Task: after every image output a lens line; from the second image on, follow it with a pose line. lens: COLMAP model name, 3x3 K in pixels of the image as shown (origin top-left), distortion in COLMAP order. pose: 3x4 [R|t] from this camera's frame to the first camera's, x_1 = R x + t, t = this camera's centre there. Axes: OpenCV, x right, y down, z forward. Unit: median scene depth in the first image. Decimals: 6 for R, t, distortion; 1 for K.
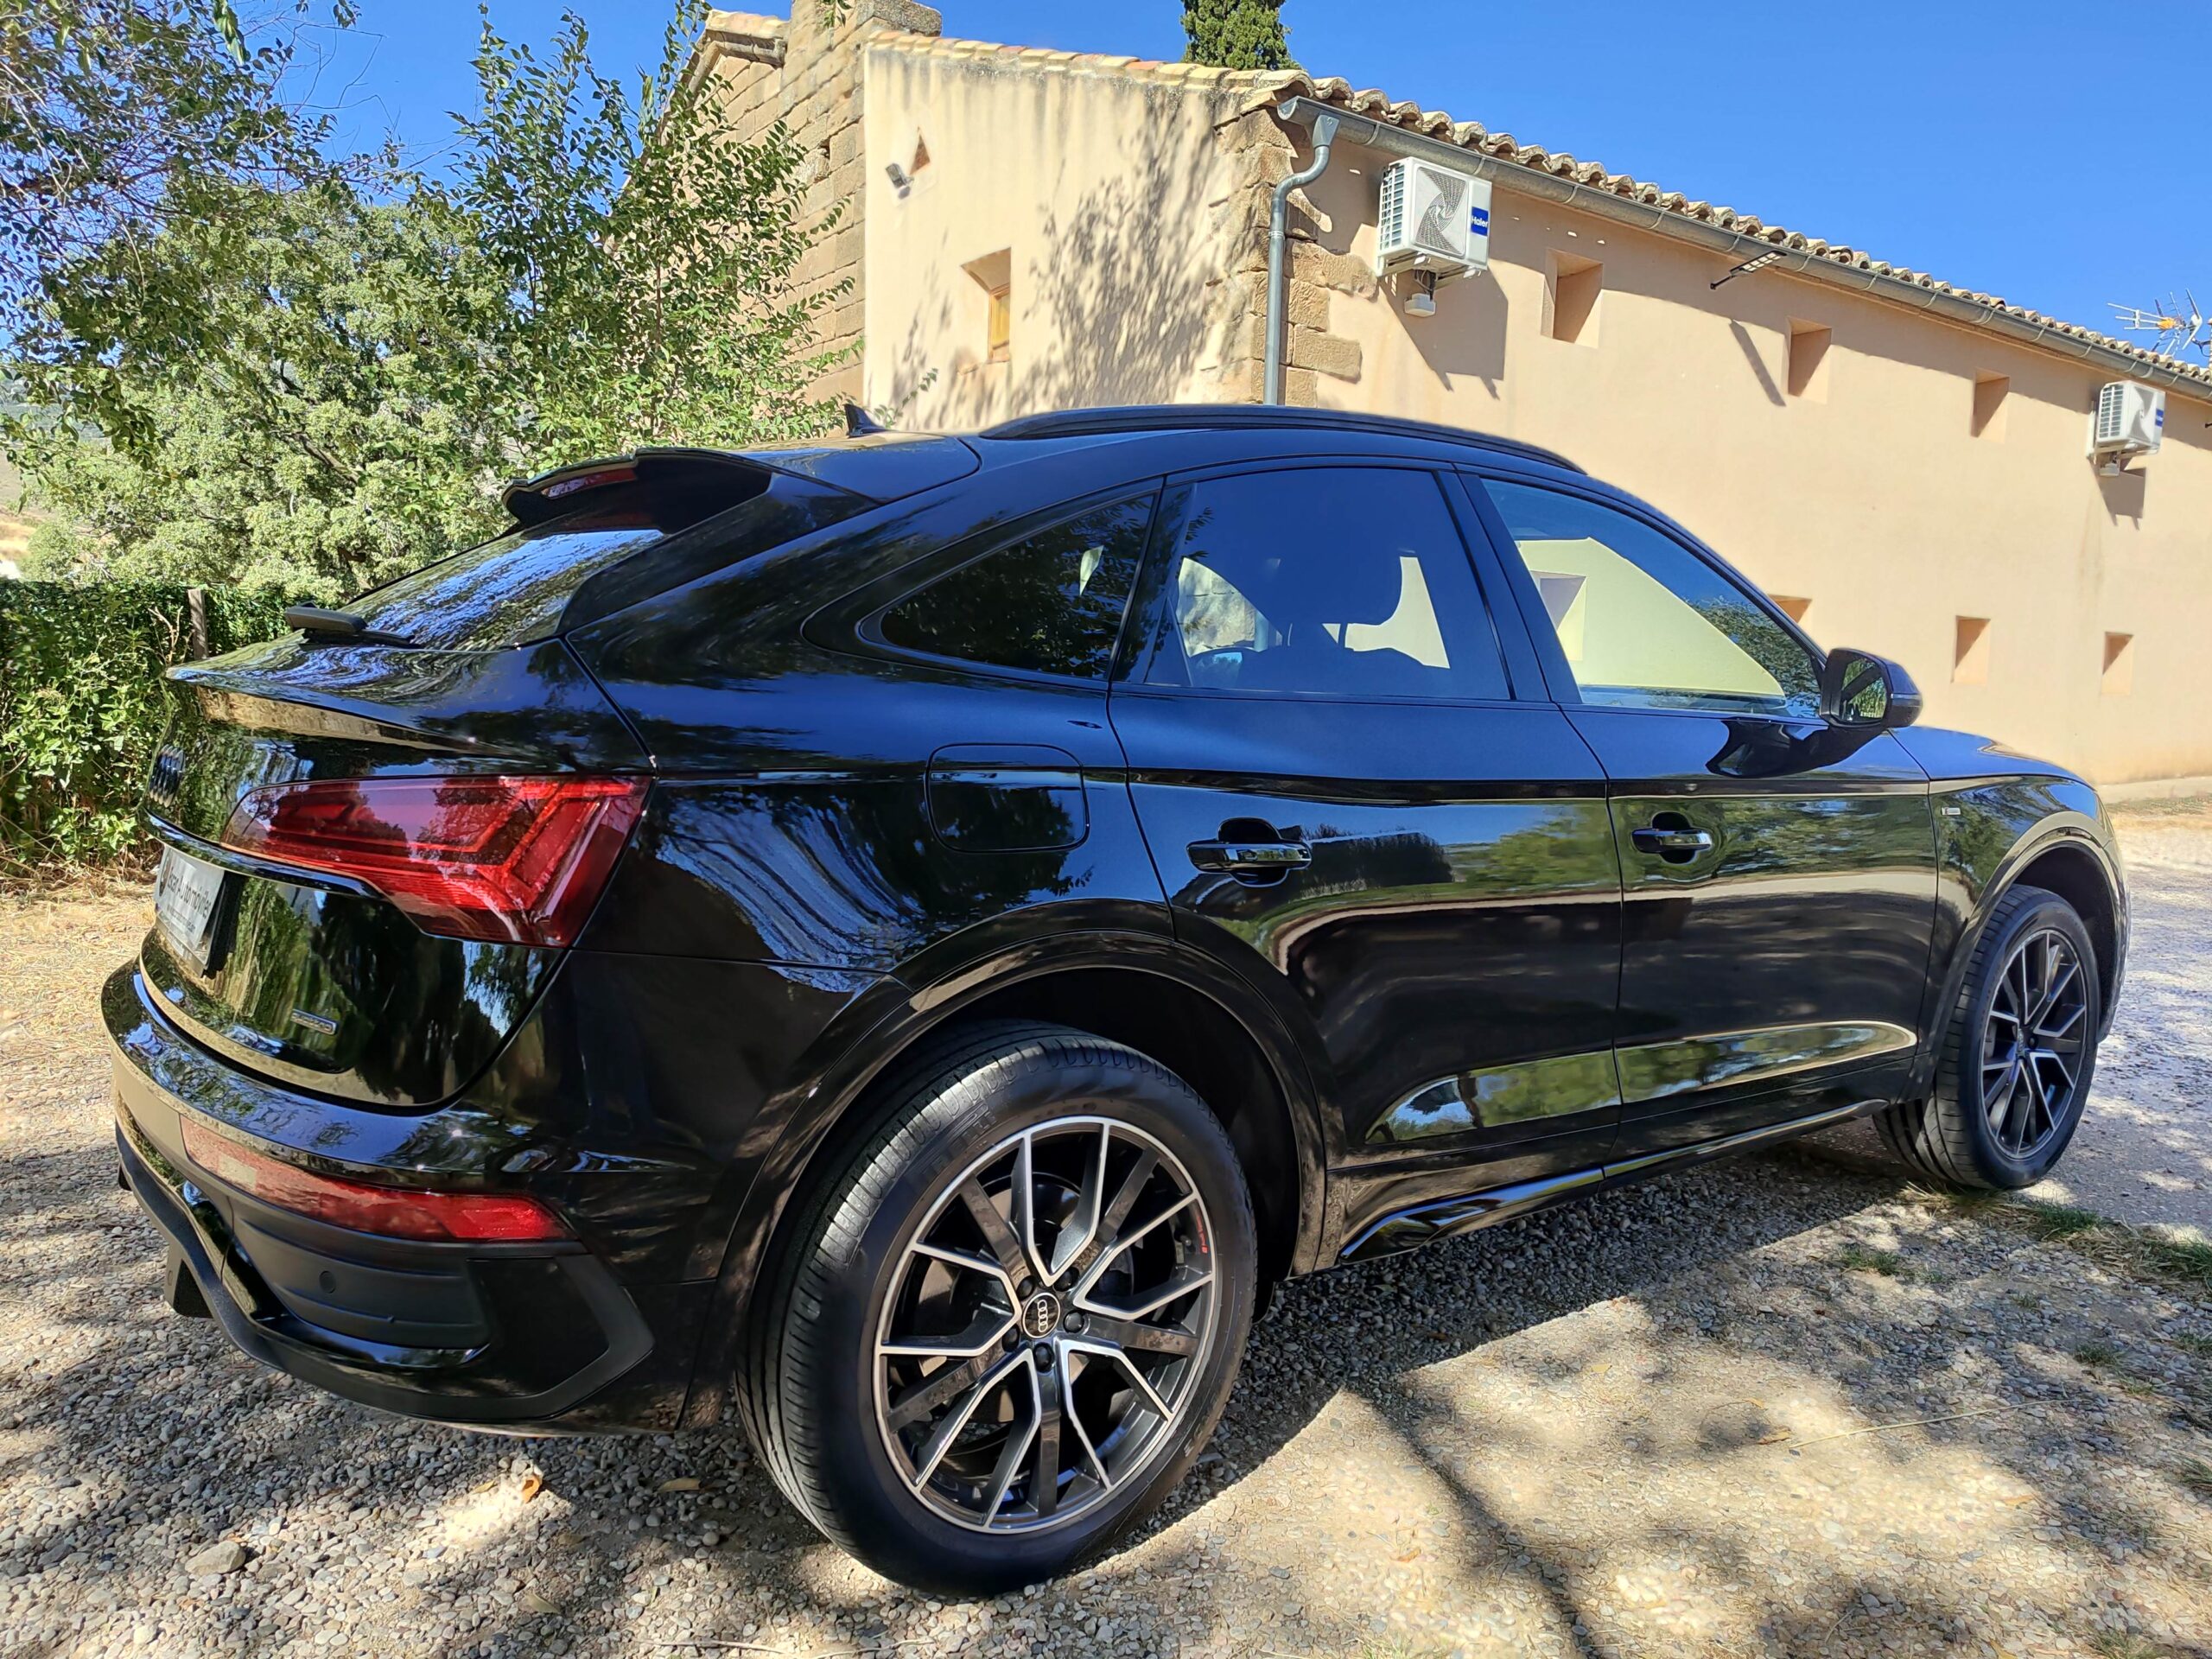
lens RADIAL K [[1614.0, 0, 1094.7], [0, 1614.0, 848.8], [0, 0, 1]] dist [0.021106, -0.022084]
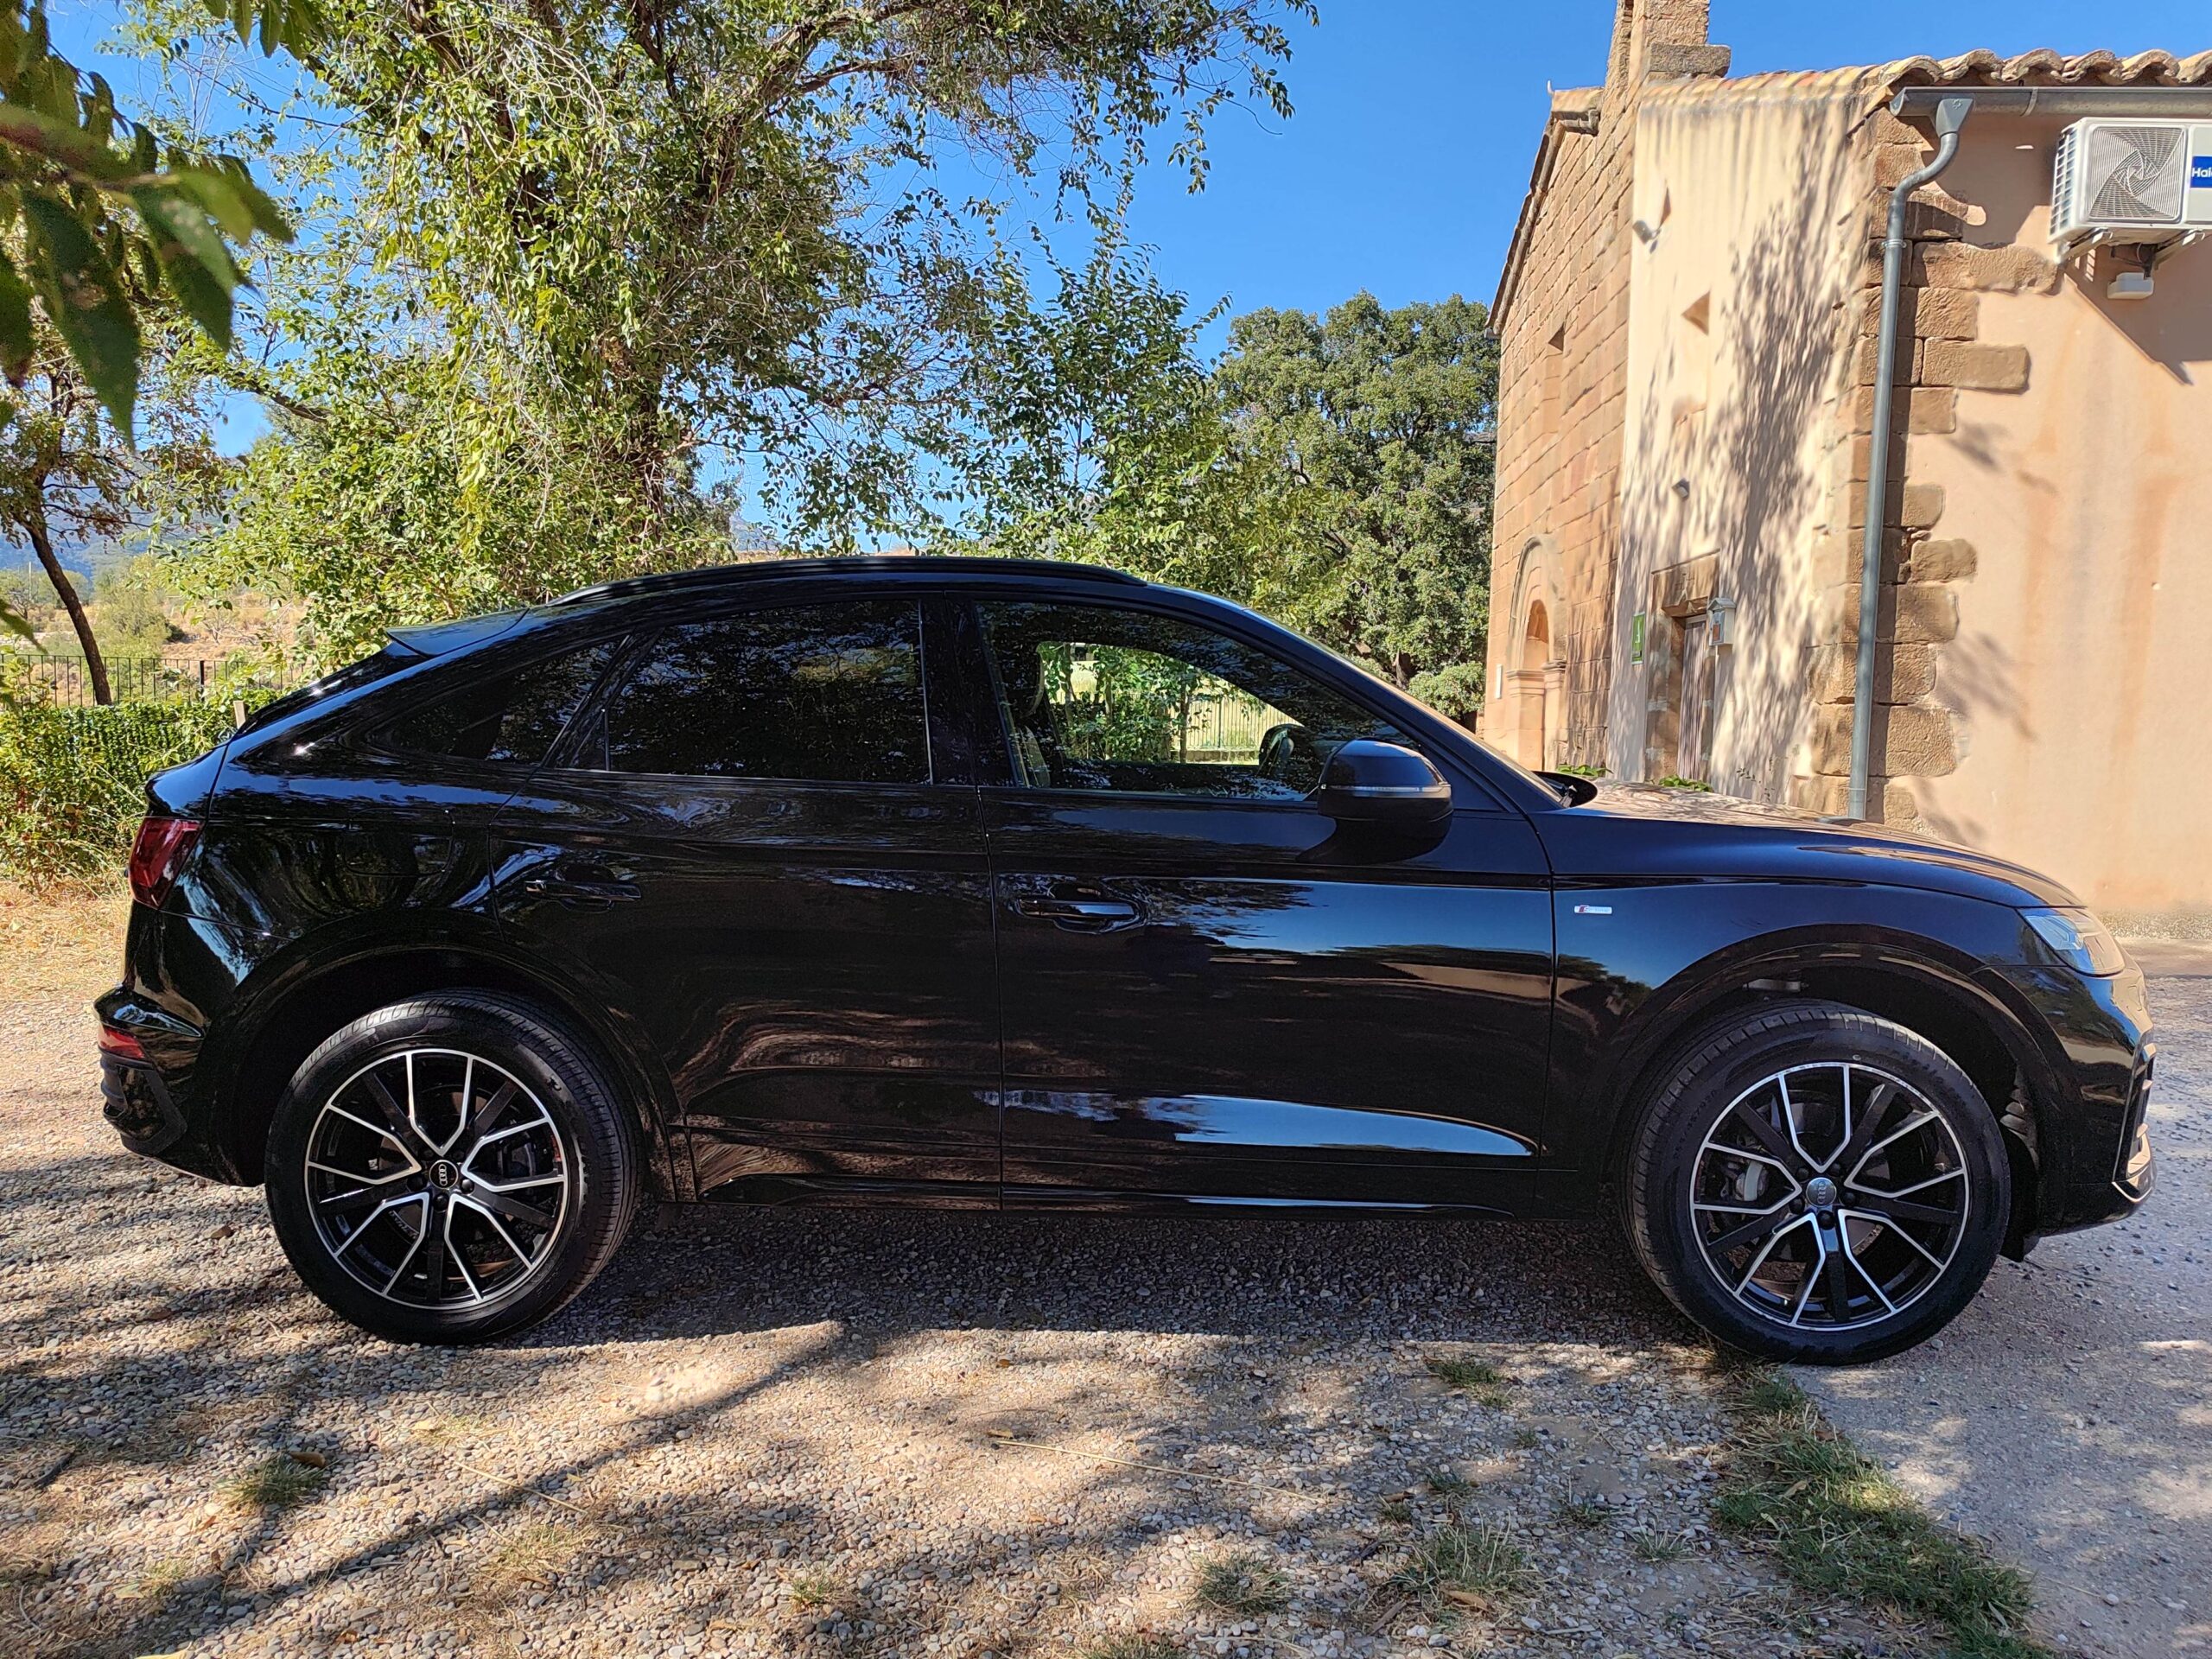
lens RADIAL K [[1614.0, 0, 1060.5], [0, 1614.0, 841.8], [0, 0, 1]] dist [0.021106, -0.022084]
pose [[0.771007, 0.045239, -0.635218, 0.323944], [-0.067754, 0.997639, -0.011188, -0.011164], [0.633212, 0.051665, 0.772252, 0.041624]]
